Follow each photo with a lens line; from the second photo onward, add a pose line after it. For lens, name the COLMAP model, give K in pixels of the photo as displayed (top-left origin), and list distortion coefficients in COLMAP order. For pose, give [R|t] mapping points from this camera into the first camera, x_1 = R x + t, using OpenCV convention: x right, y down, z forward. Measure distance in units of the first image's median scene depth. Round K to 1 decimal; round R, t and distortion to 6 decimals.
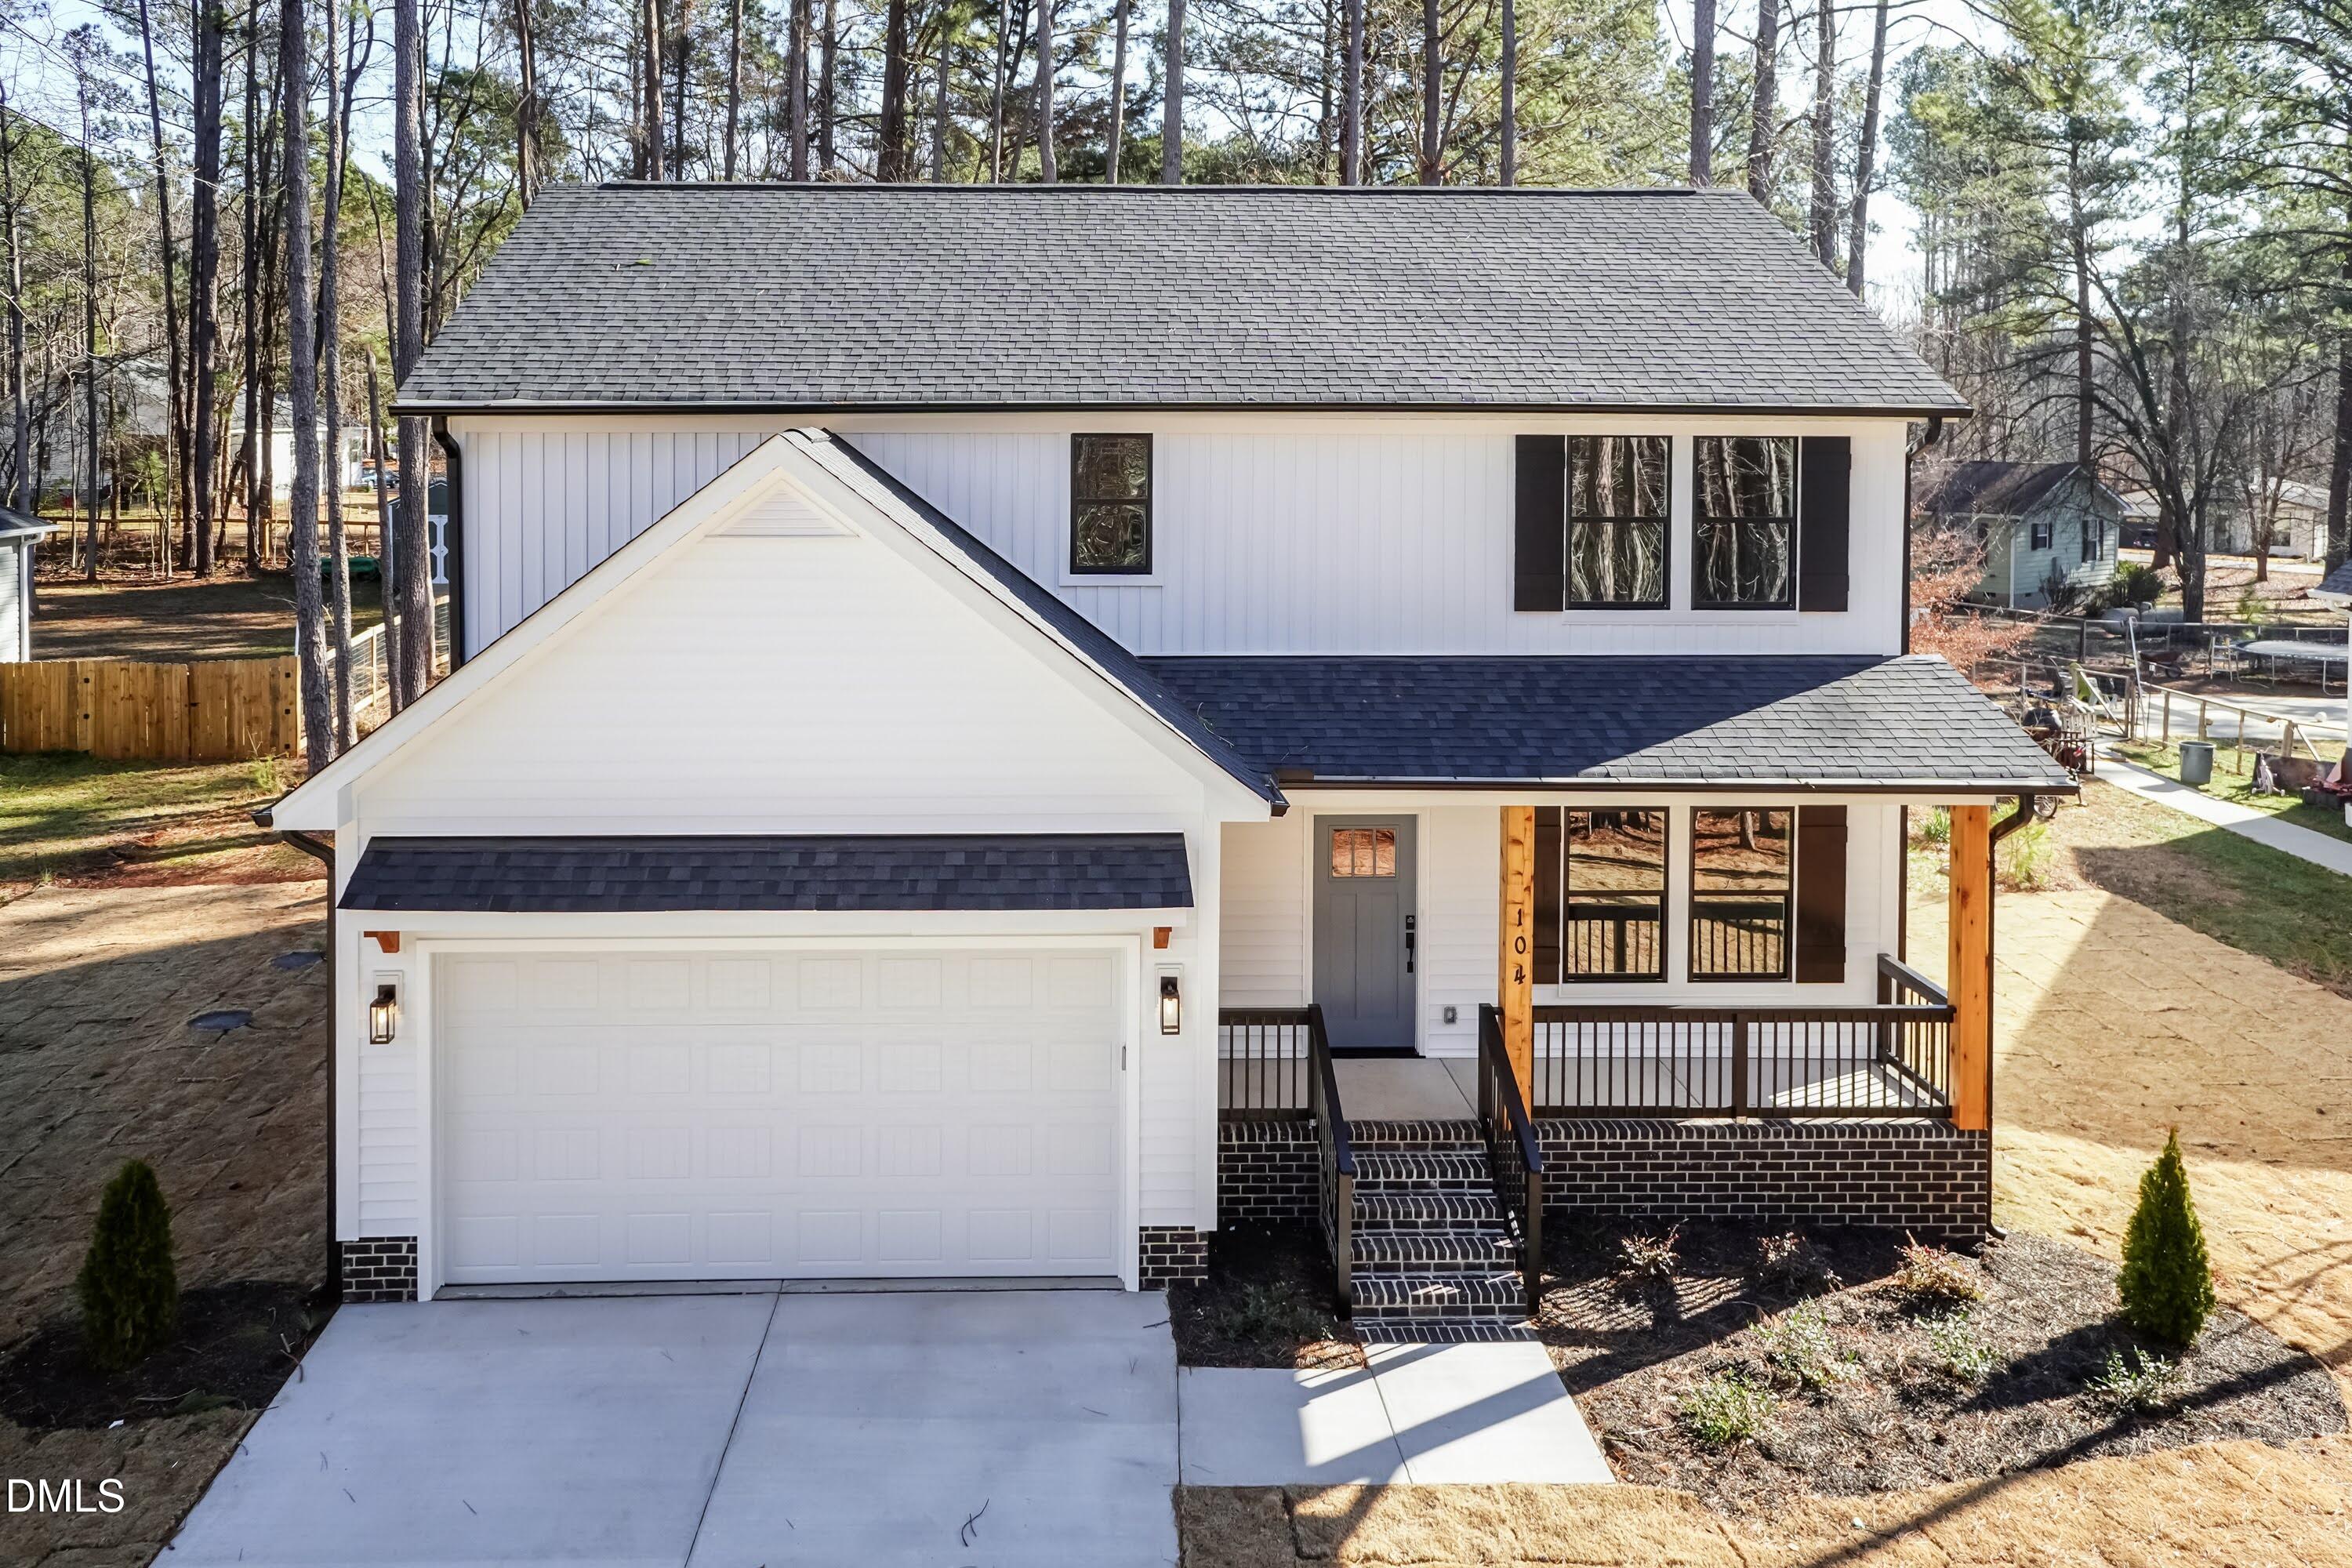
lens RADIAL K [[1789.0, 0, 1078.7], [0, 1789.0, 474.7], [0, 0, 1]] dist [0.009402, 0.009799]
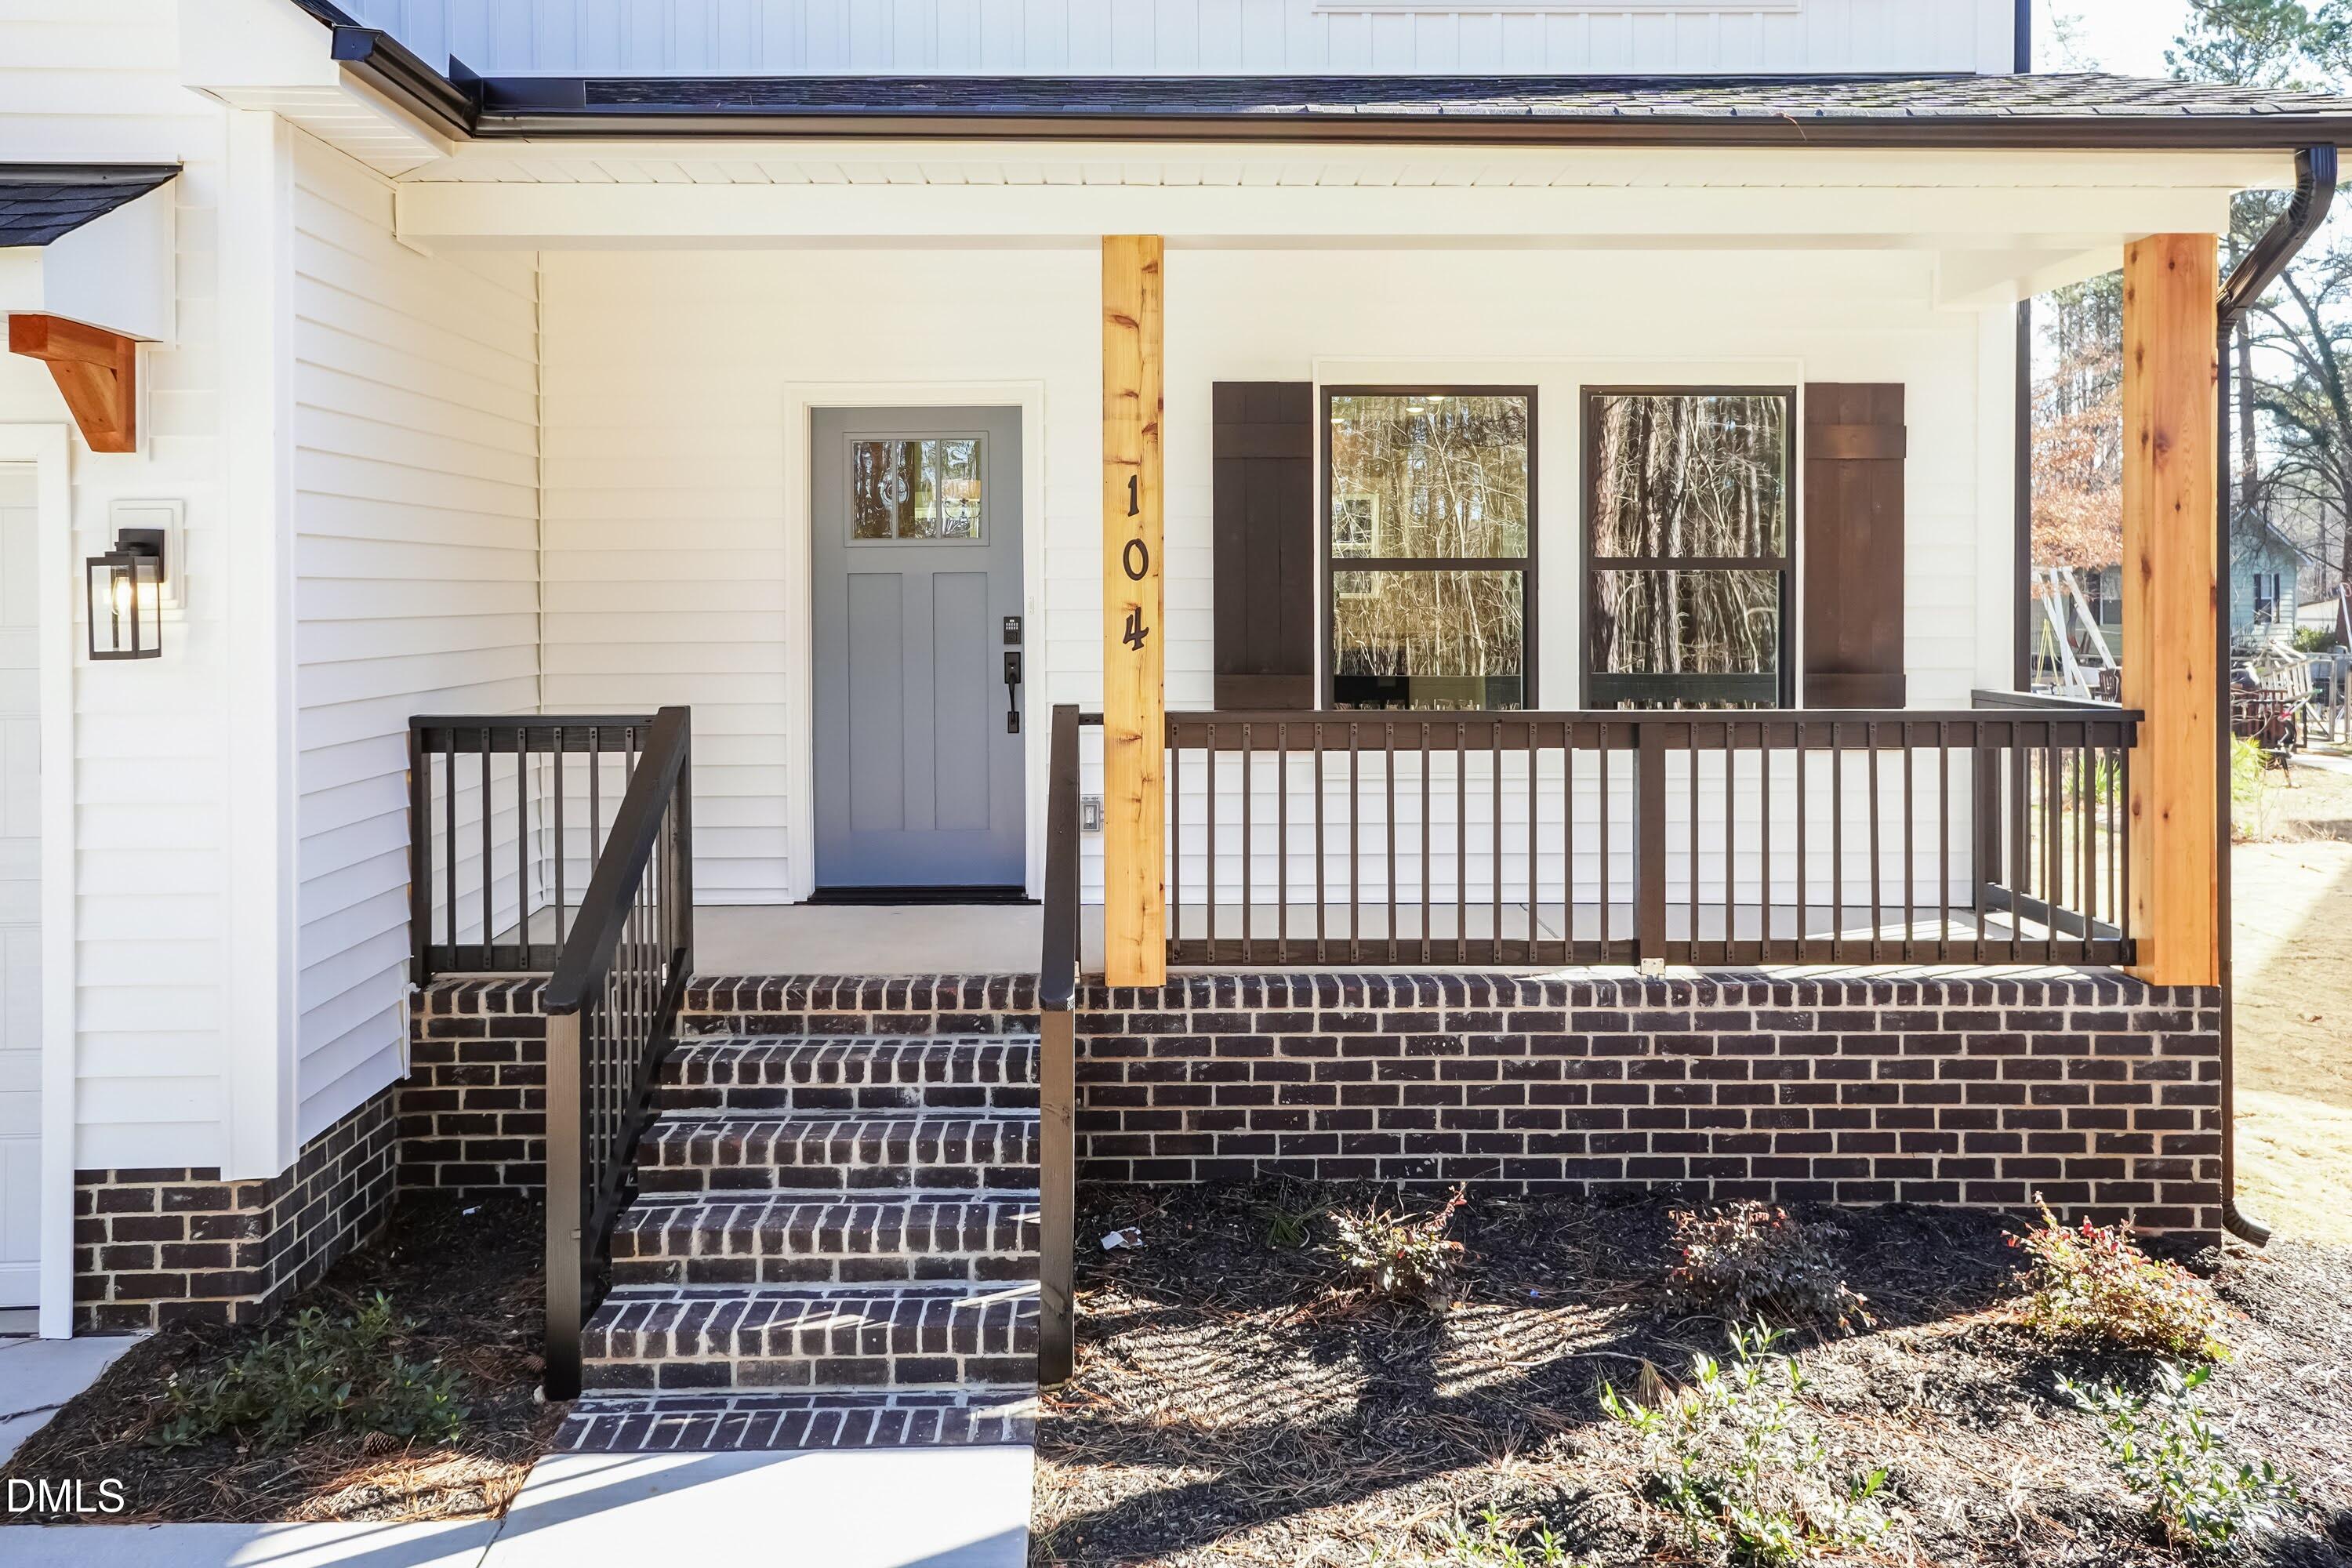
lens RADIAL K [[1851.9, 0, 1144.7], [0, 1851.9, 617.8], [0, 0, 1]] dist [0.004946, 0.040559]
pose [[0.999794, -0.007242, -0.018935, 0.257232], [0.006901, 0.999814, -0.017995, 0.284960], [0.019061, 0.017861, 0.999659, 0.548610]]
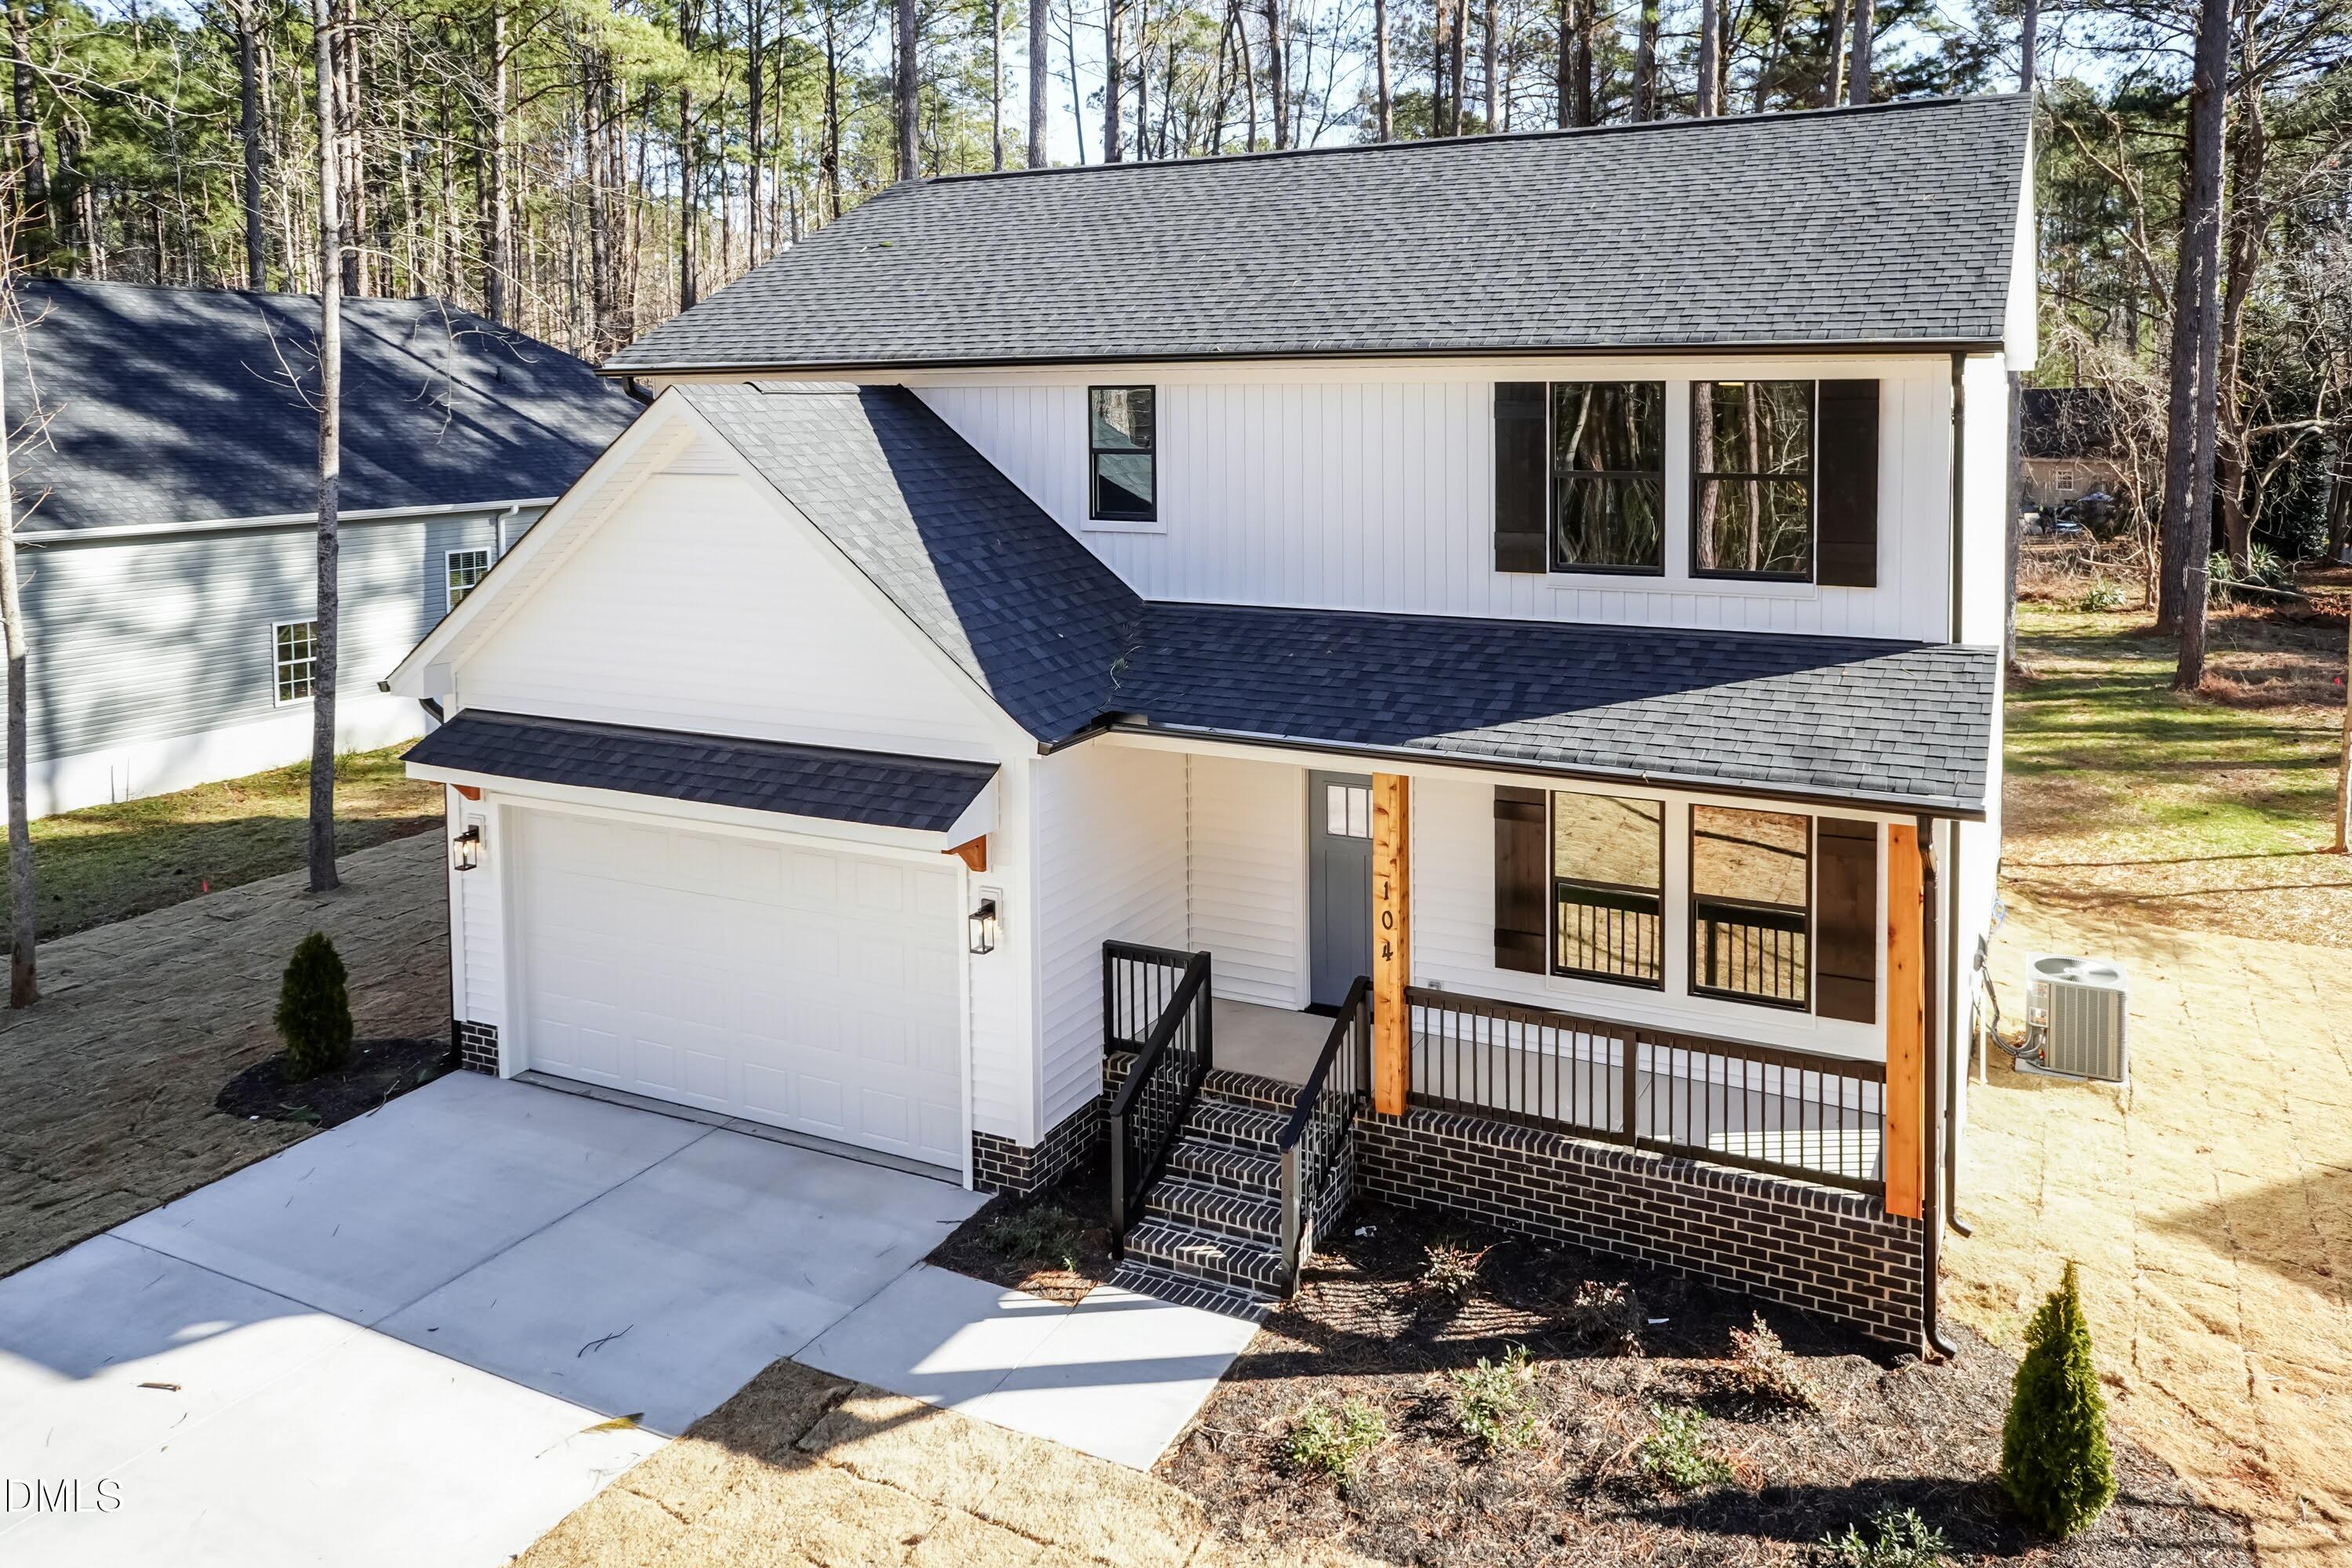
lens RADIAL K [[1653.6, 0, 1297.6], [0, 1653.6, 487.5], [0, 0, 1]] dist [0.007964, 0.009214]
pose [[0.892200, 0.016345, -0.451345, 0.594632], [-0.006046, 0.999688, 0.024250, 0.013511], [0.451601, -0.018907, 0.892020, 0.204107]]
